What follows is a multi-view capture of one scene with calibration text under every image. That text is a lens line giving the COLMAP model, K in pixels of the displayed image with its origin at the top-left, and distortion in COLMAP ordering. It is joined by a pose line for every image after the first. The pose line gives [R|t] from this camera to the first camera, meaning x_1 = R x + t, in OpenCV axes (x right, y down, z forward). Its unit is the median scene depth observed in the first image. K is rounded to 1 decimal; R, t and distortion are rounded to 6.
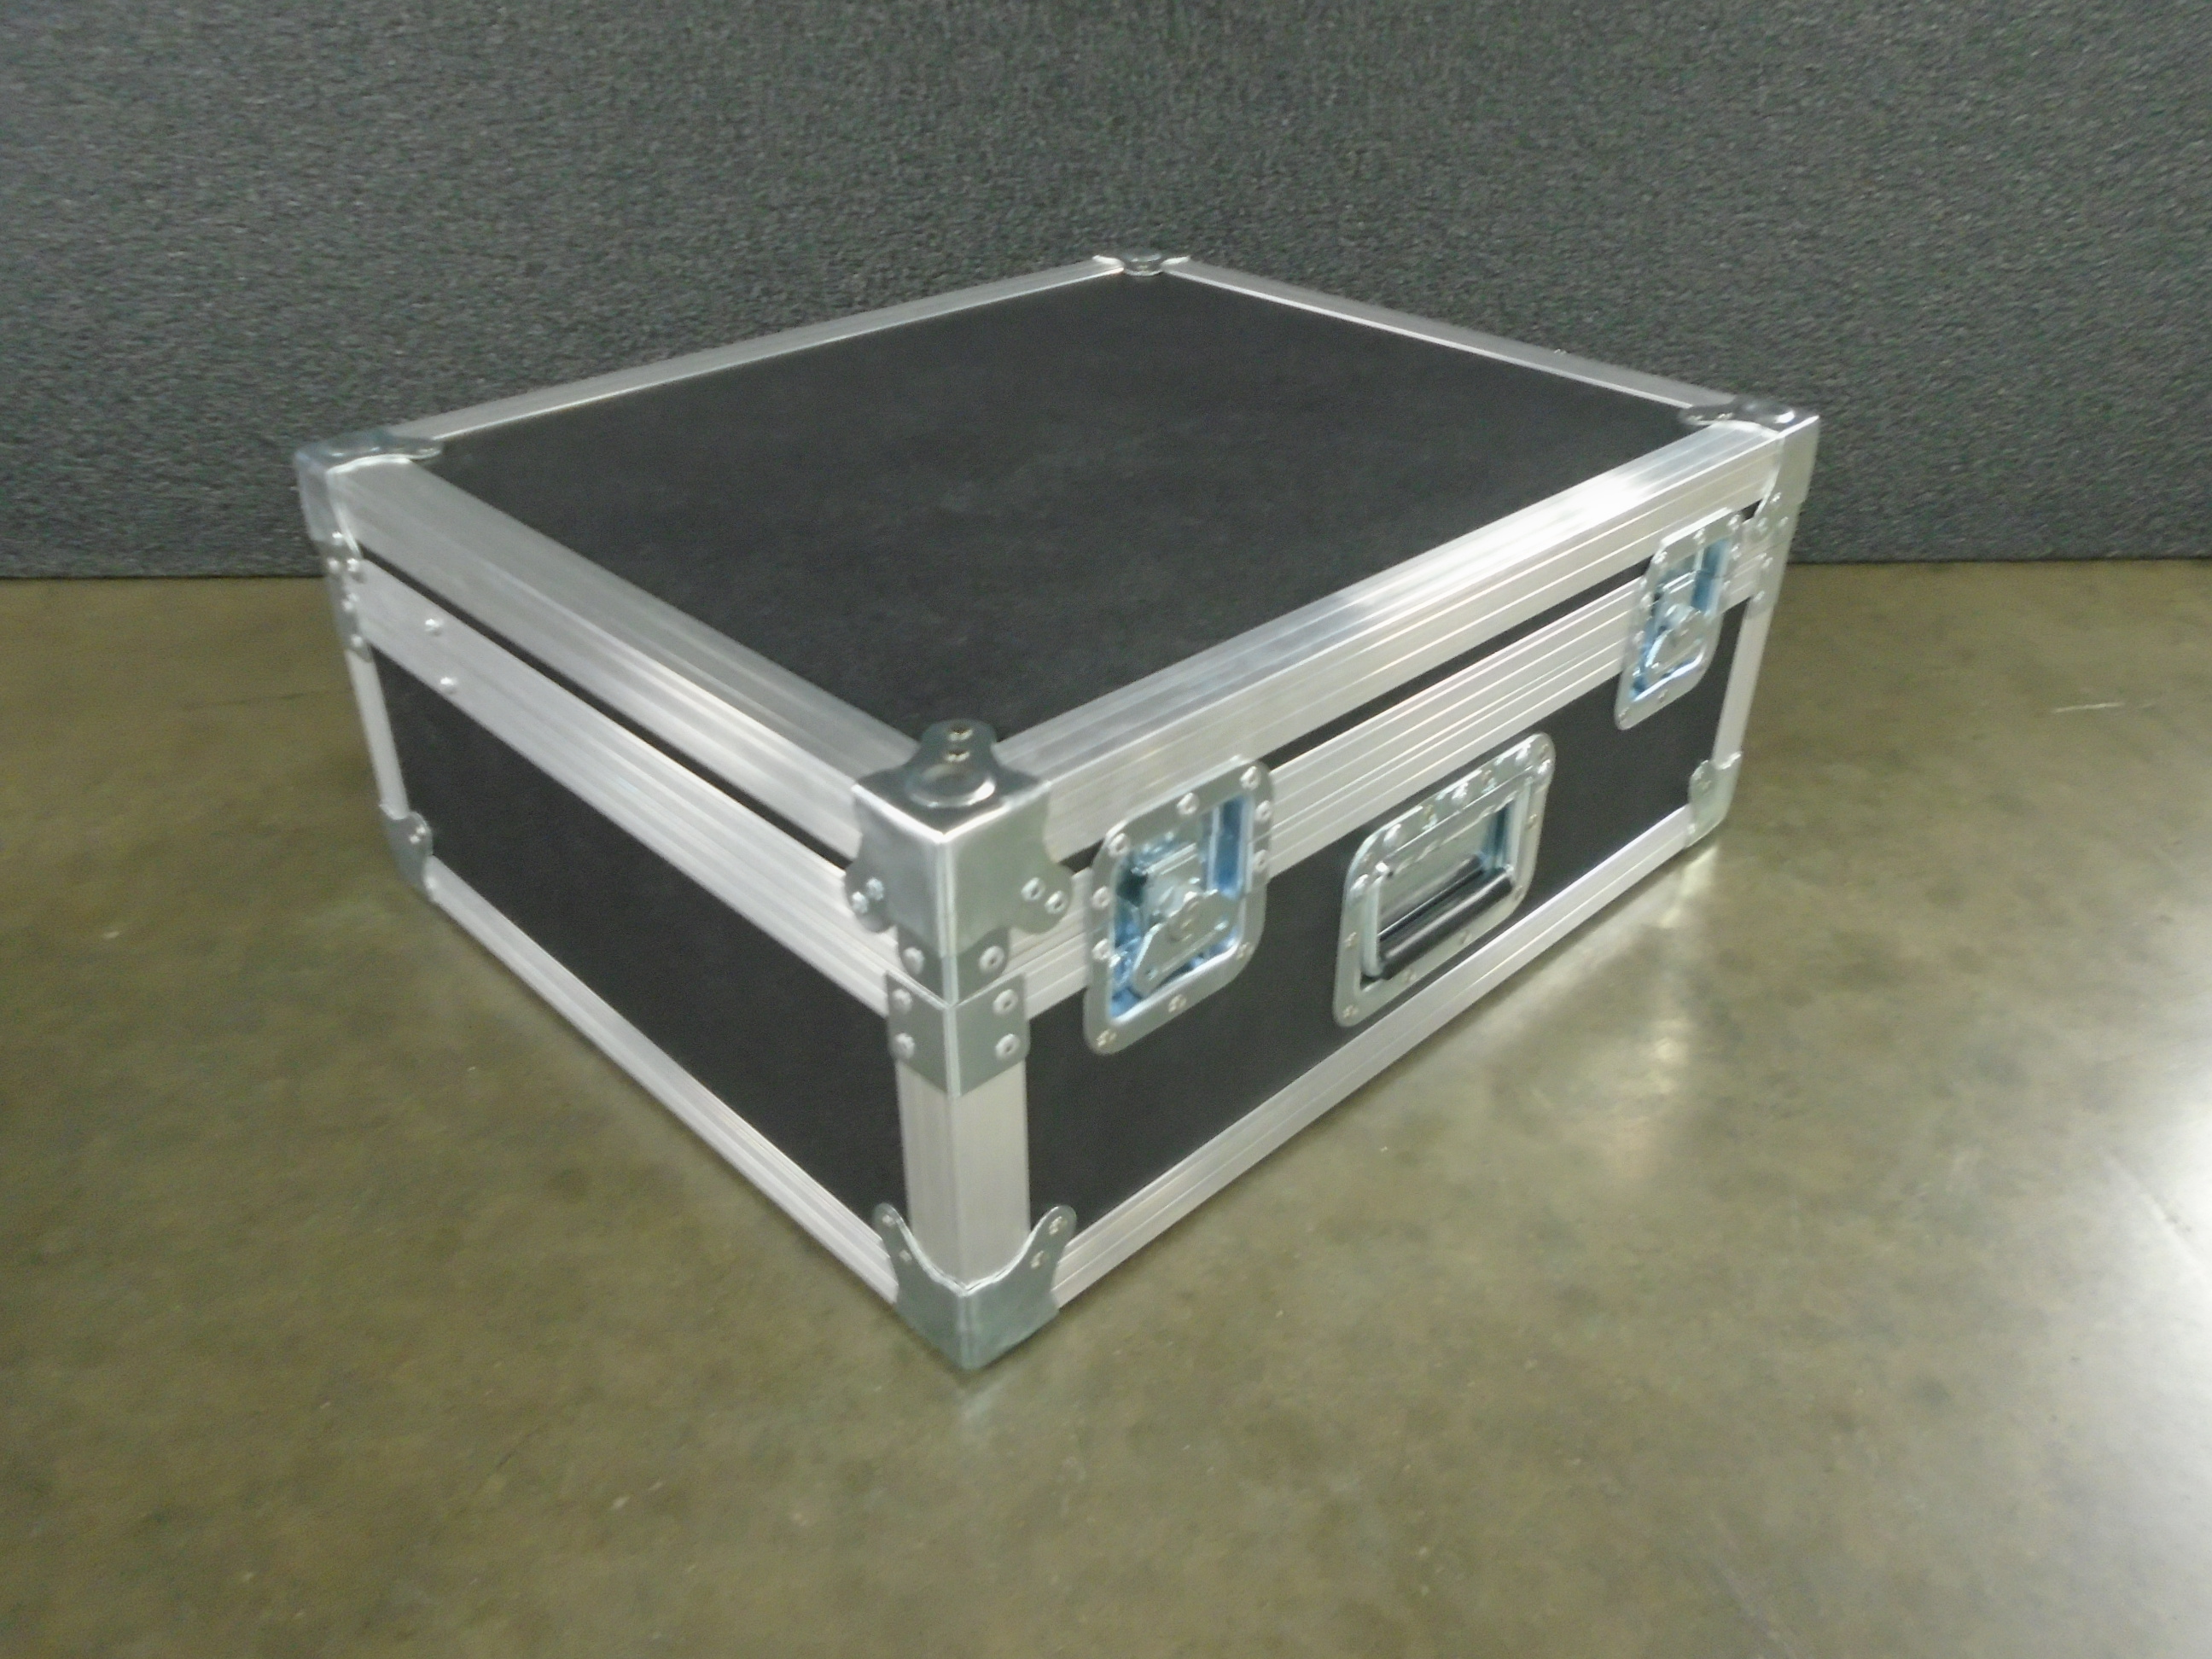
lens RADIAL K [[1697.2, 0, 1089.4], [0, 1697.2, 816.0], [0, 0, 1]] dist [-0.003240, 0.000724]
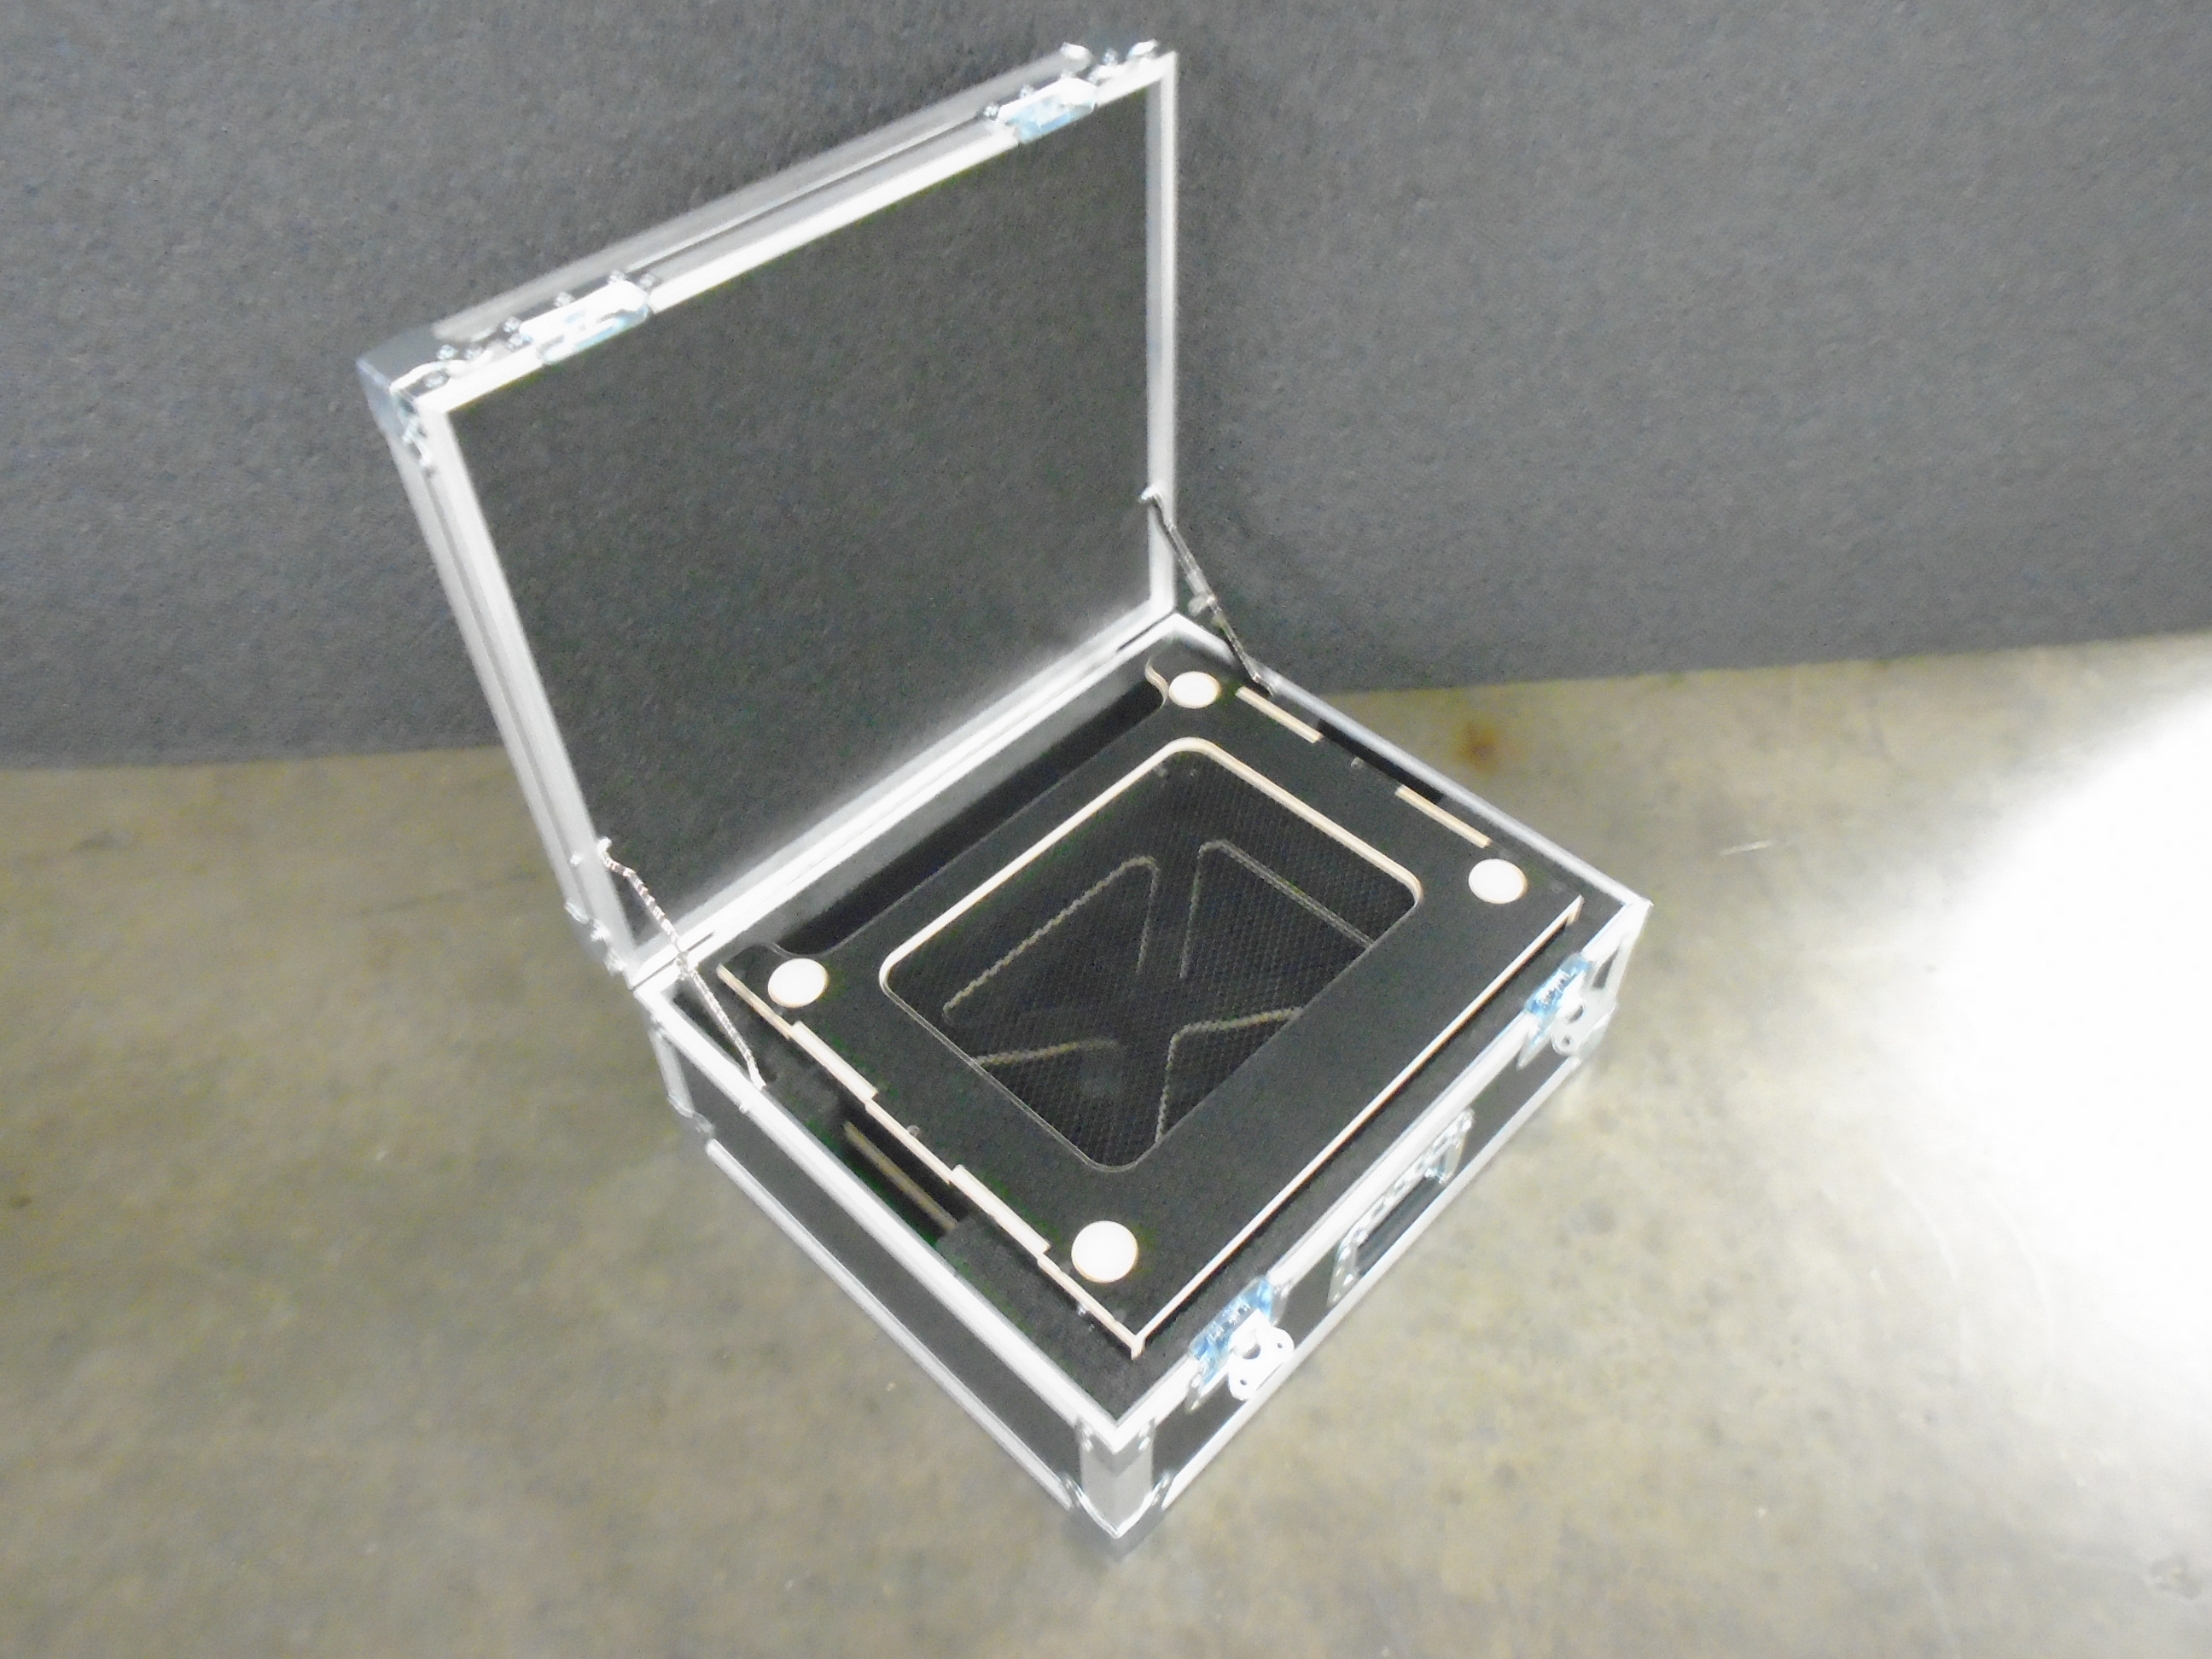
lens RADIAL K [[1697.2, 0, 1082.6], [0, 1697.2, 808.1], [0, 0, 1]] dist [-0.003240, 0.000724]
pose [[0.998871, -0.044844, 0.015659, 0.027272], [0.039081, 0.963276, 0.265656, -0.462337], [-0.026997, -0.264744, 0.963941, -0.295977]]
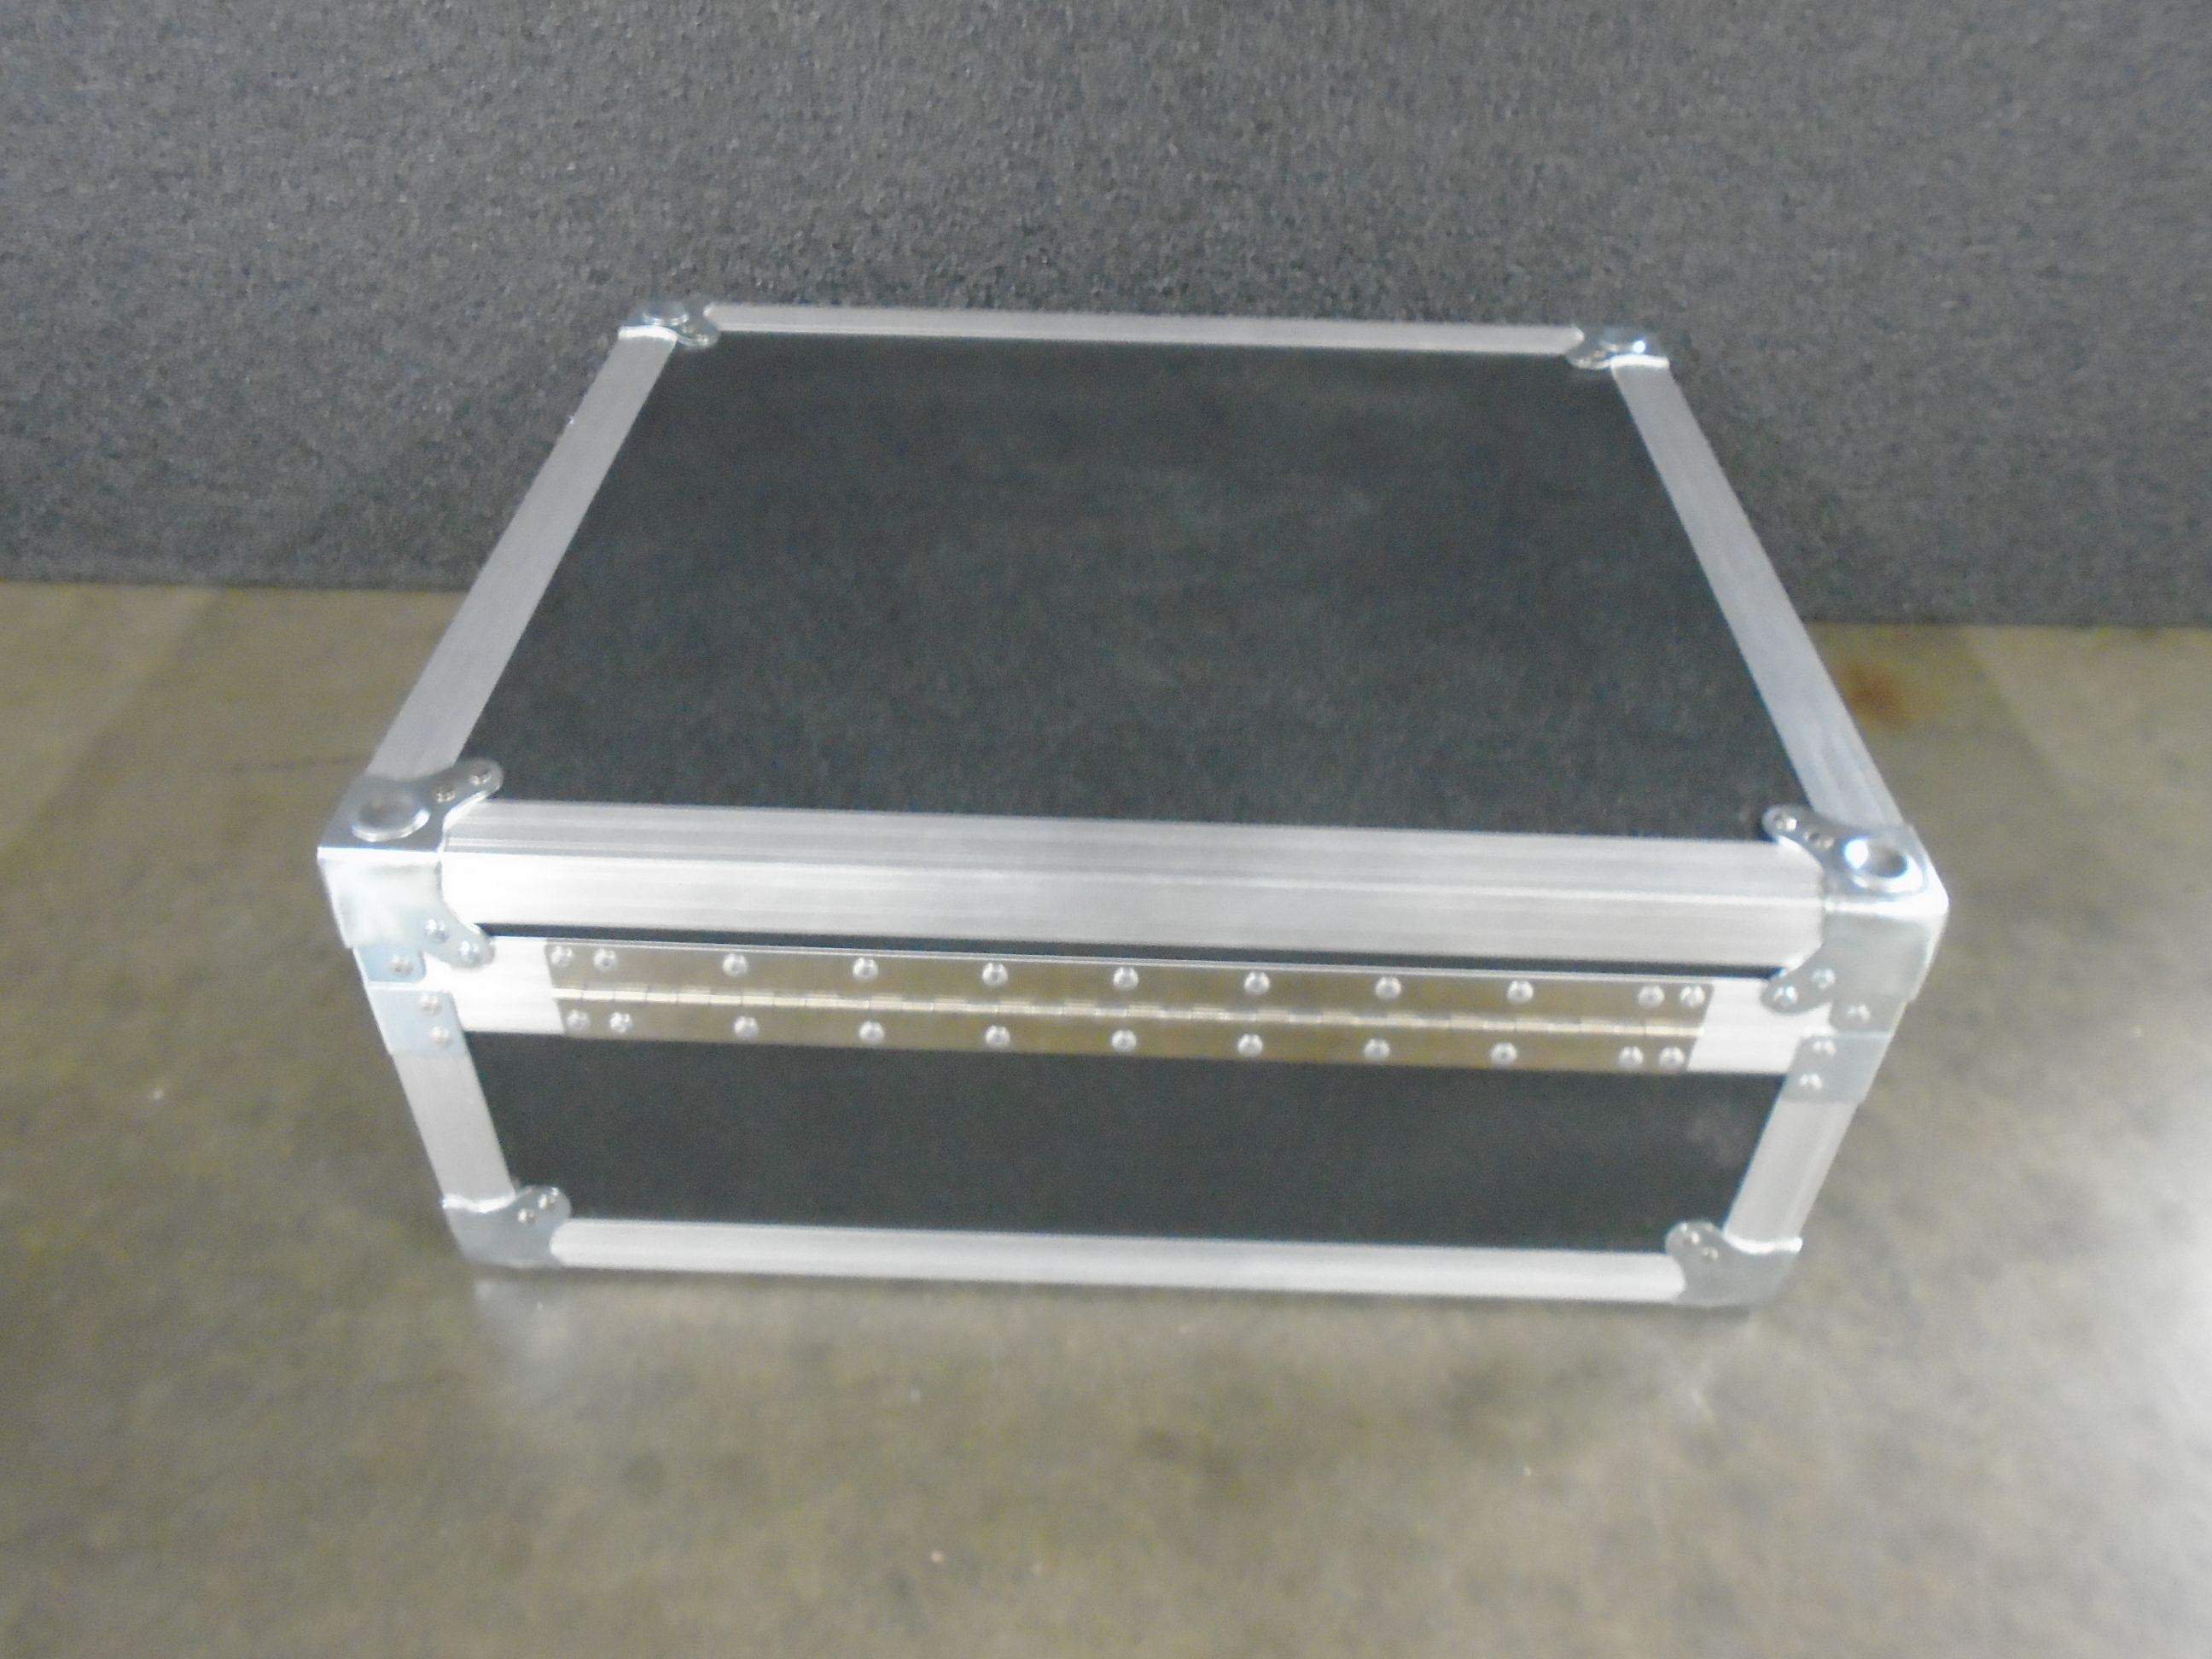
lens RADIAL K [[1697.2, 0, 1091.0], [0, 1697.2, 809.5], [0, 0, 1]] dist [-0.003240, 0.000724]
pose [[0.998792, 0.038428, -0.030623, -0.030492], [-0.033860, 0.989878, 0.137823, -0.178217], [0.035609, -0.136619, 0.989983, 0.086922]]
